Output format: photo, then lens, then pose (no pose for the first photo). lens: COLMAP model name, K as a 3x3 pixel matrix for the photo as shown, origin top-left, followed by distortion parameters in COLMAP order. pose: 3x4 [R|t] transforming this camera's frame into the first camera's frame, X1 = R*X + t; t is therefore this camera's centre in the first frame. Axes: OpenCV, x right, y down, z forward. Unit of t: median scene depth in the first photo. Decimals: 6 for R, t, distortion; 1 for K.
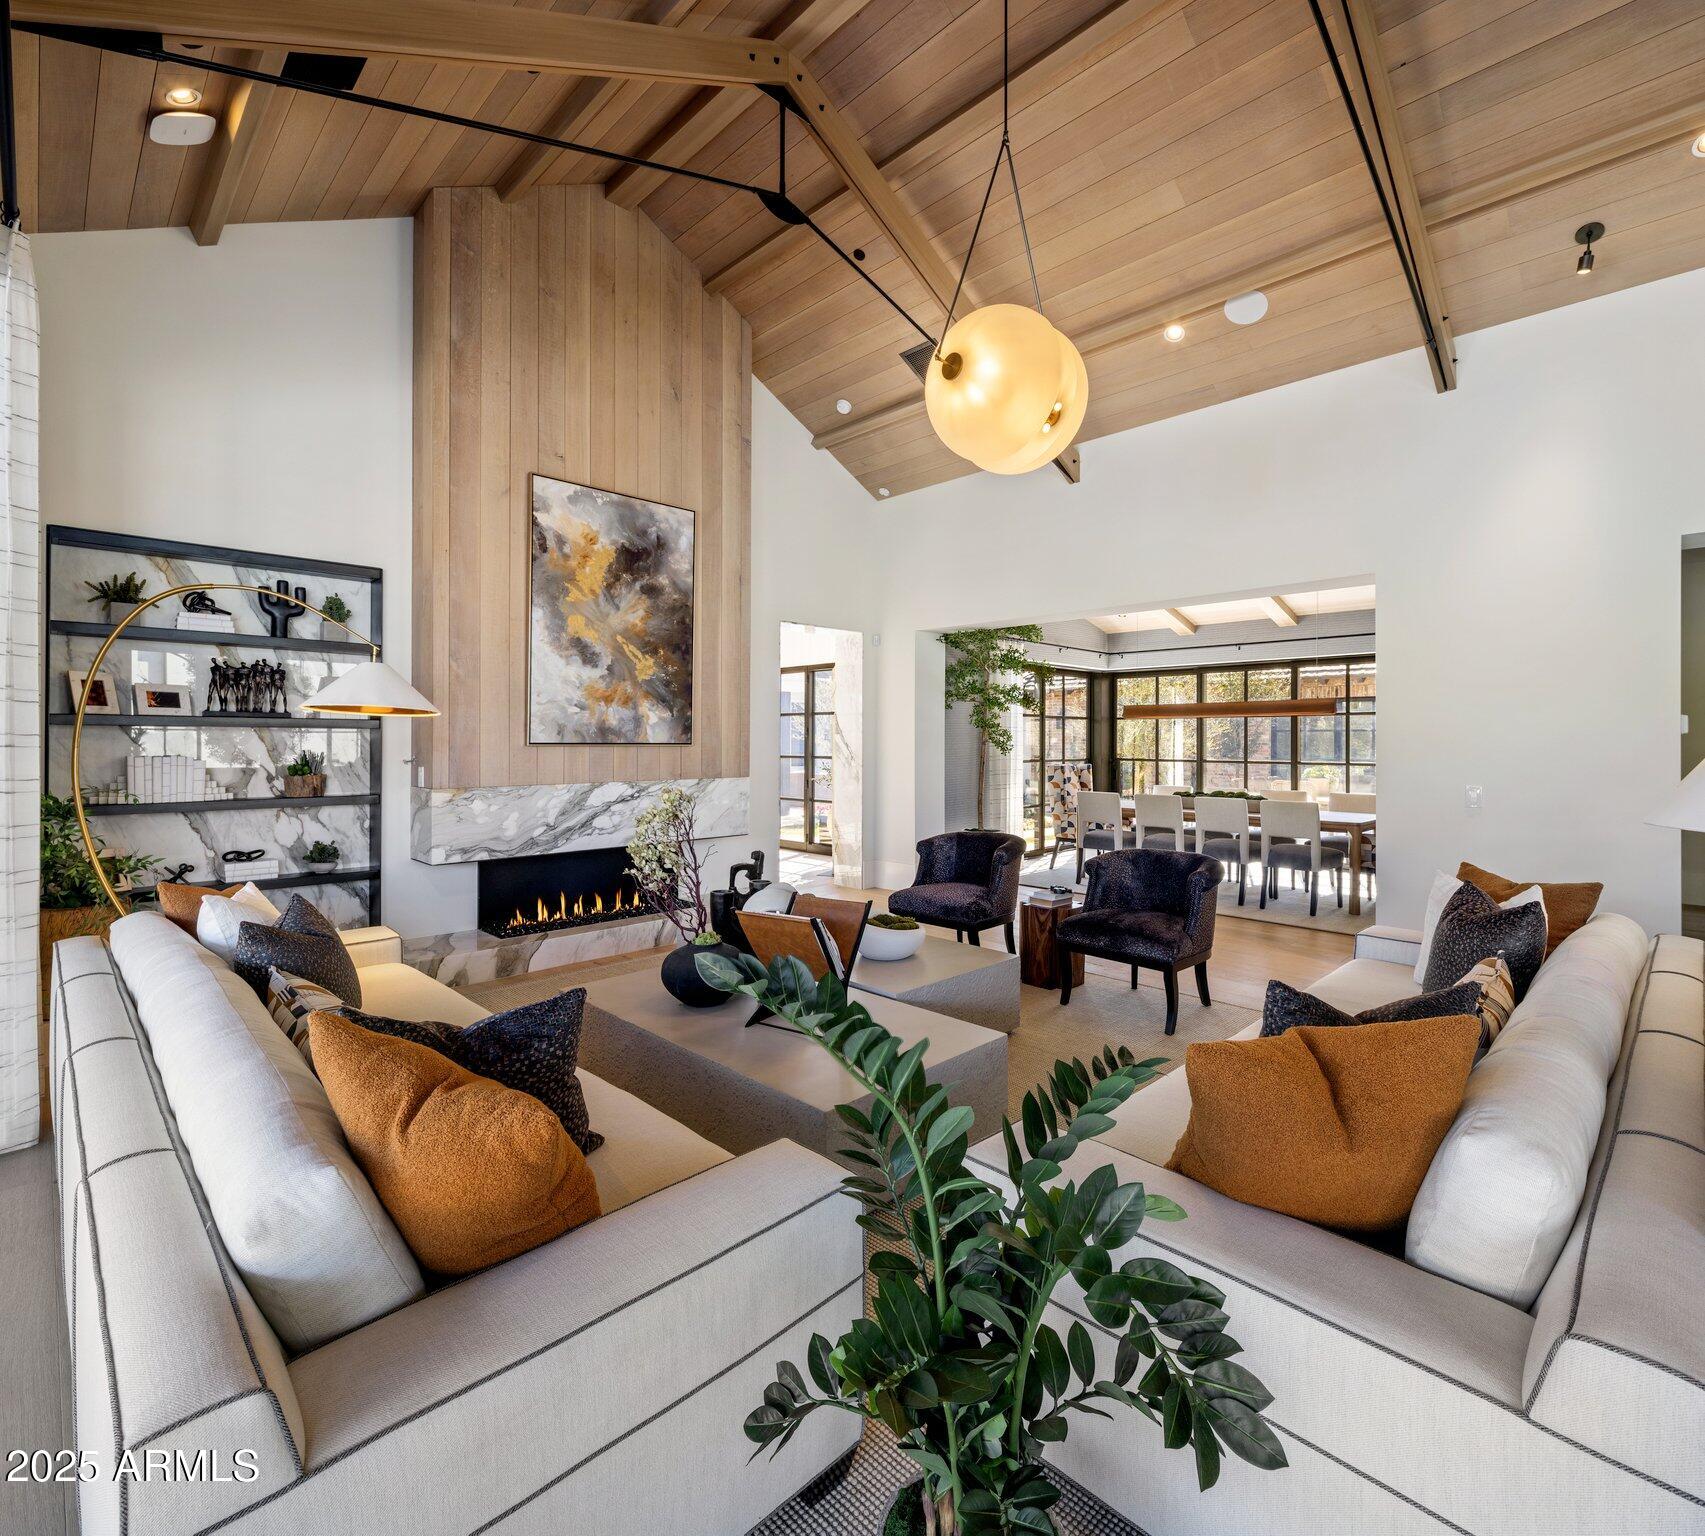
lens RADIAL K [[828.2, 0, 856.9], [0, 828.2, 738.6], [0, 0, 1]] dist [0.001734, -0.000736]
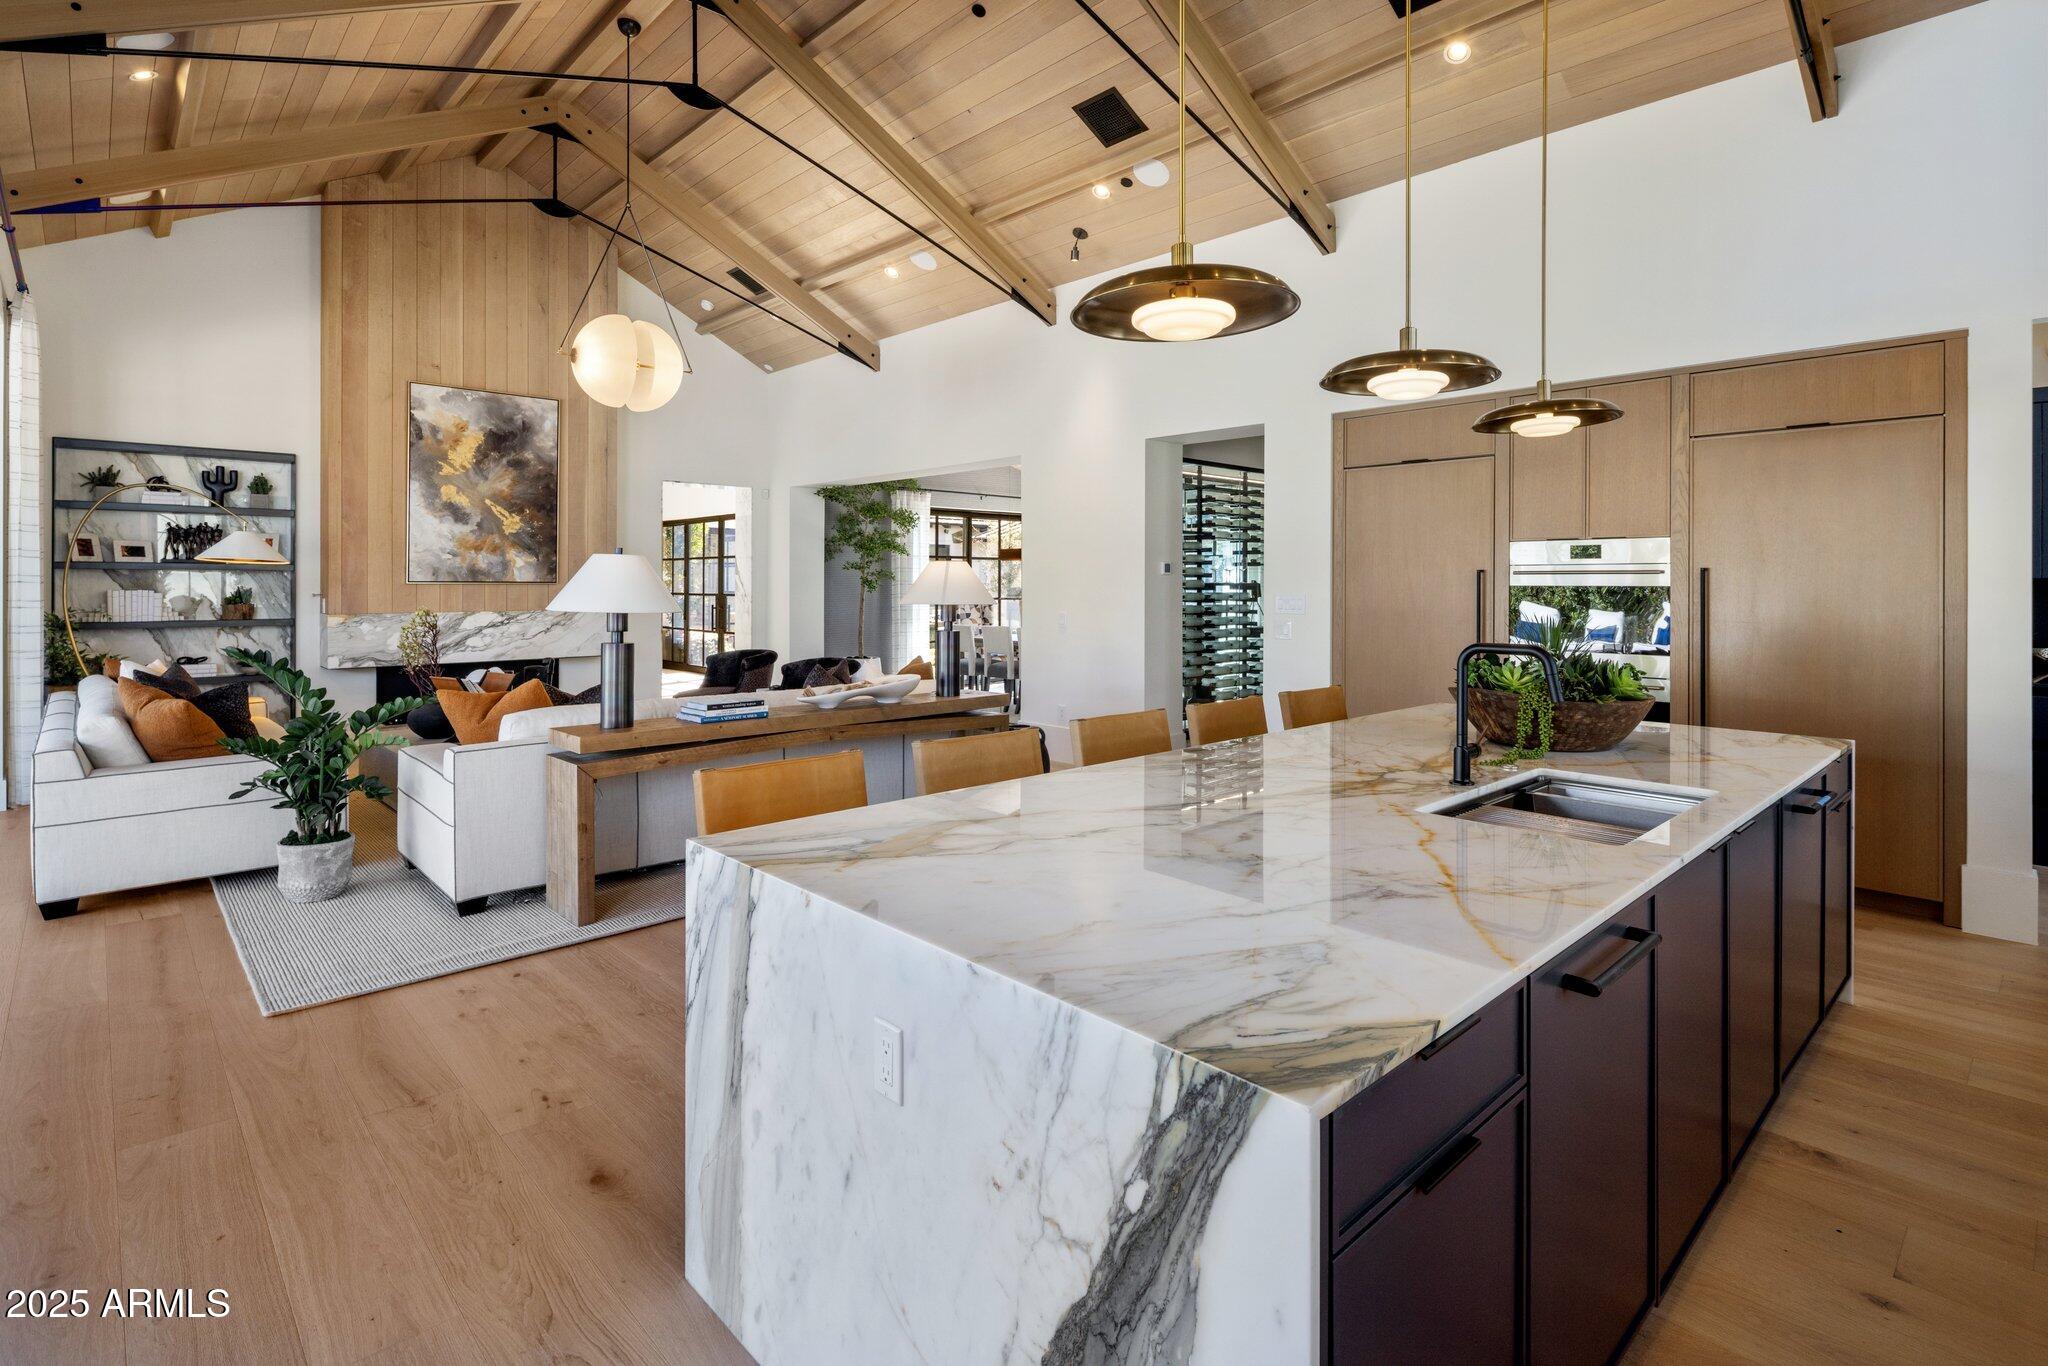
lens RADIAL K [[995.3, 0, 1029.9], [0, 995.3, 583.0], [0, 0, 1]] dist [-0.001043, -0.000109]
pose [[0.999734, -0.000791, -0.023042, 0.631353], [0.000860, 0.999995, 0.003010, 0.003693], [0.023040, -0.003029, 0.999730, -0.576461]]
